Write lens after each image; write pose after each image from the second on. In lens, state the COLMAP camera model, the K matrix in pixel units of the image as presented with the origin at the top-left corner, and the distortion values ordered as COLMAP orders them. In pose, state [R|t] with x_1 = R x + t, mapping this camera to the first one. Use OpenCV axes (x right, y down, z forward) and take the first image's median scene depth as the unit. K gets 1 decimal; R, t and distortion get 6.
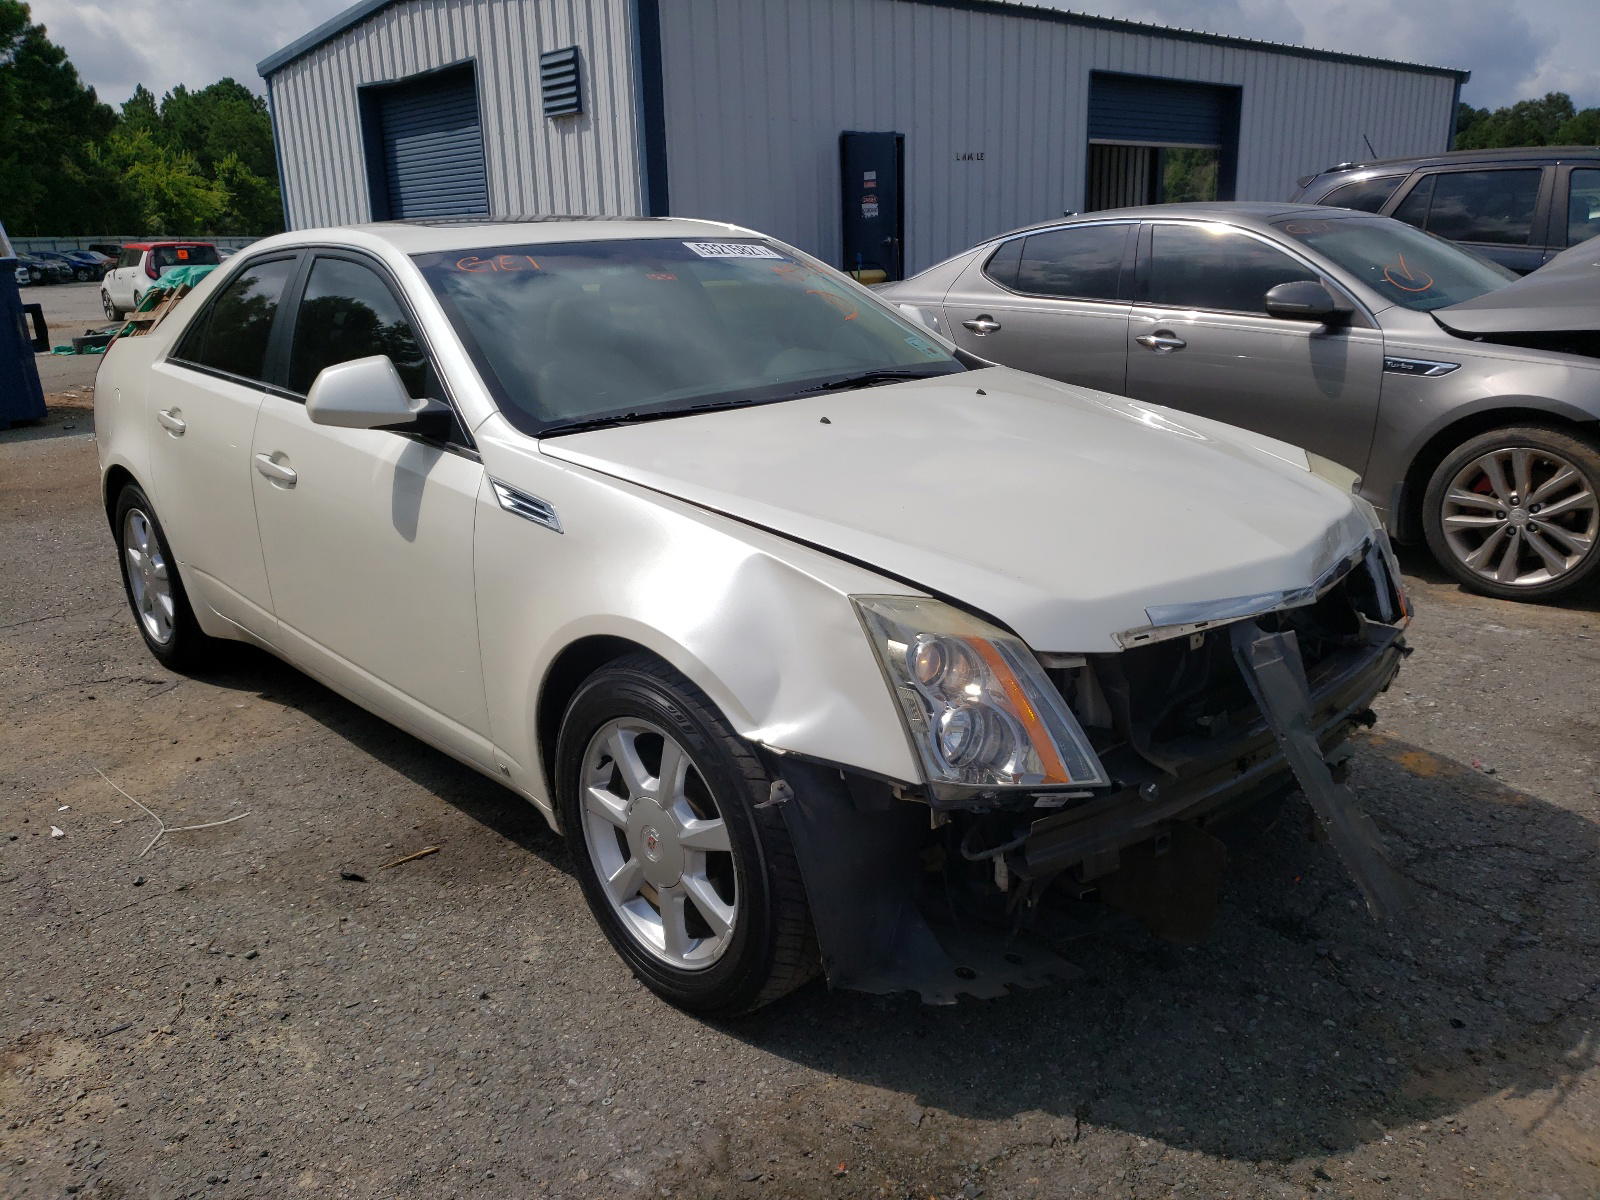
lens RADIAL K [[1249.8, 0, 801.8], [0, 1249.8, 600.5], [0, 0, 1]] dist [-0.001958, 0.007184]
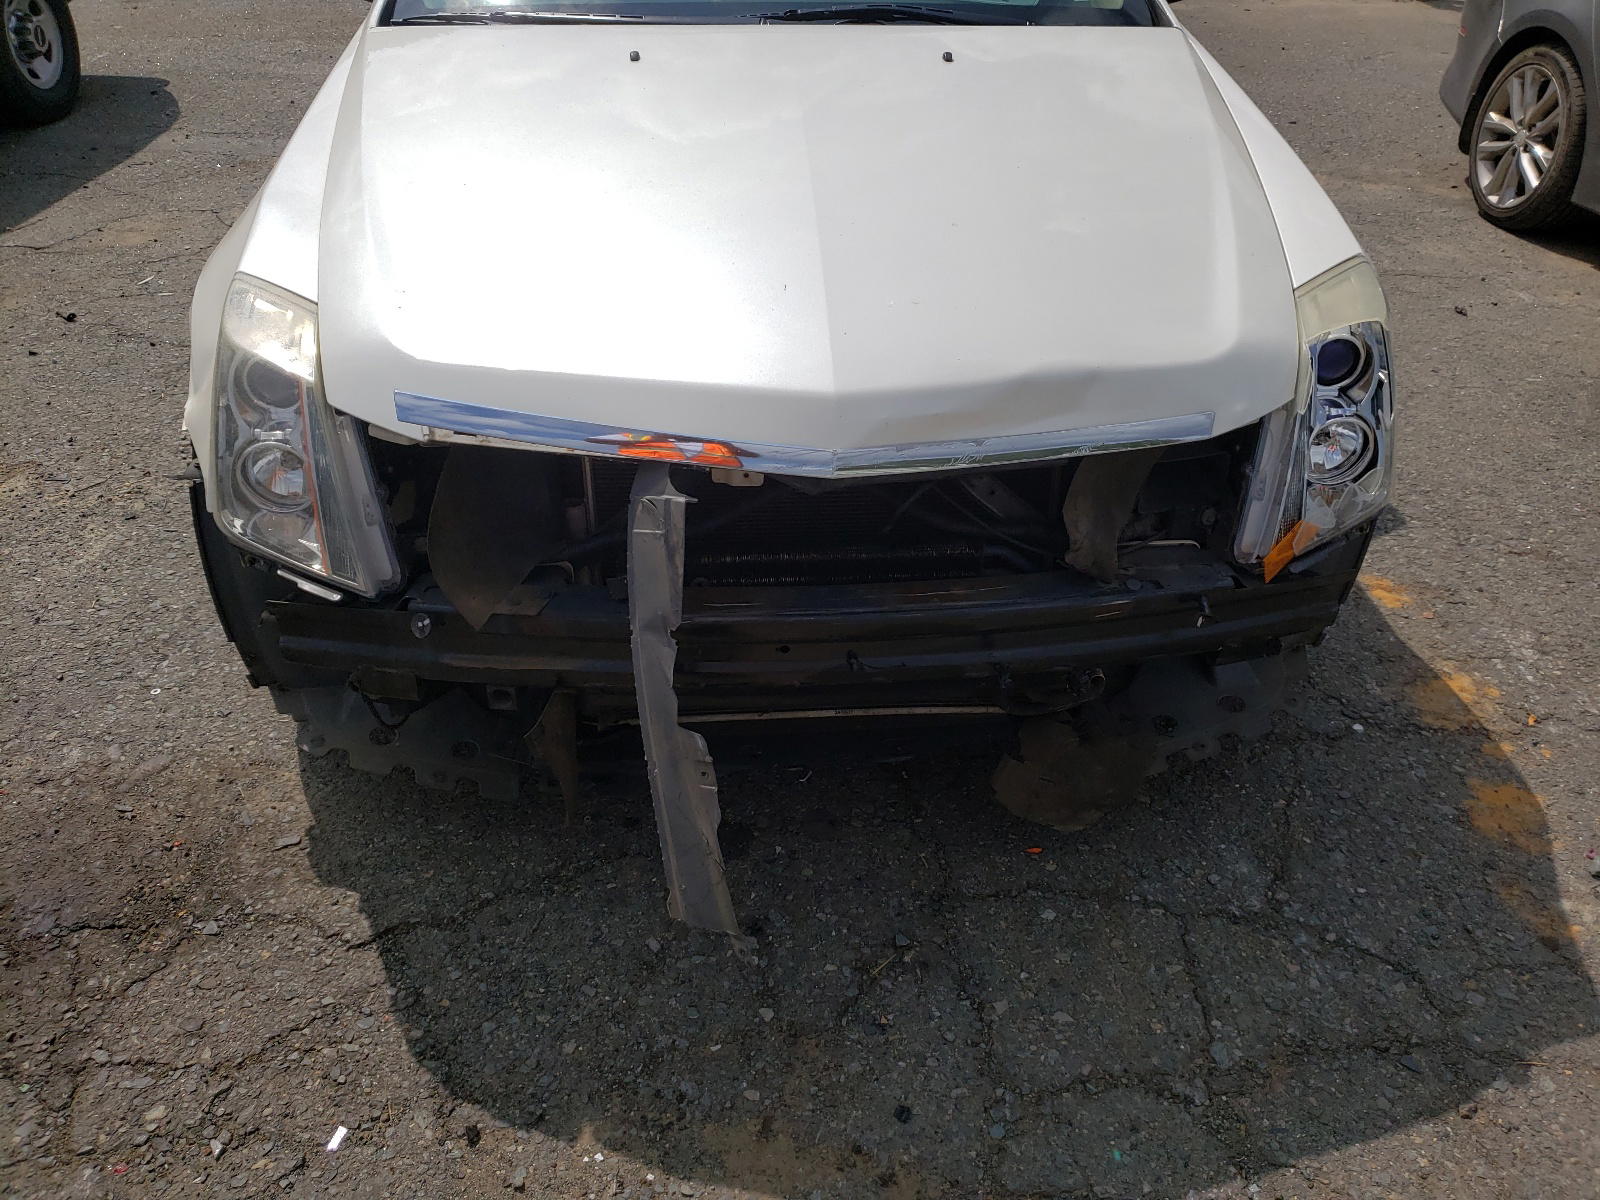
lens RADIAL K [[1249.8, 0, 800.3], [0, 1249.8, 596.3], [0, 0, 1]] dist [-0.001958, 0.007184]
pose [[0.777762, 0.386678, -0.495547, 0.805102], [-0.223141, 0.906891, 0.357431, -0.185003], [0.587617, -0.167419, 0.791629, 0.516308]]
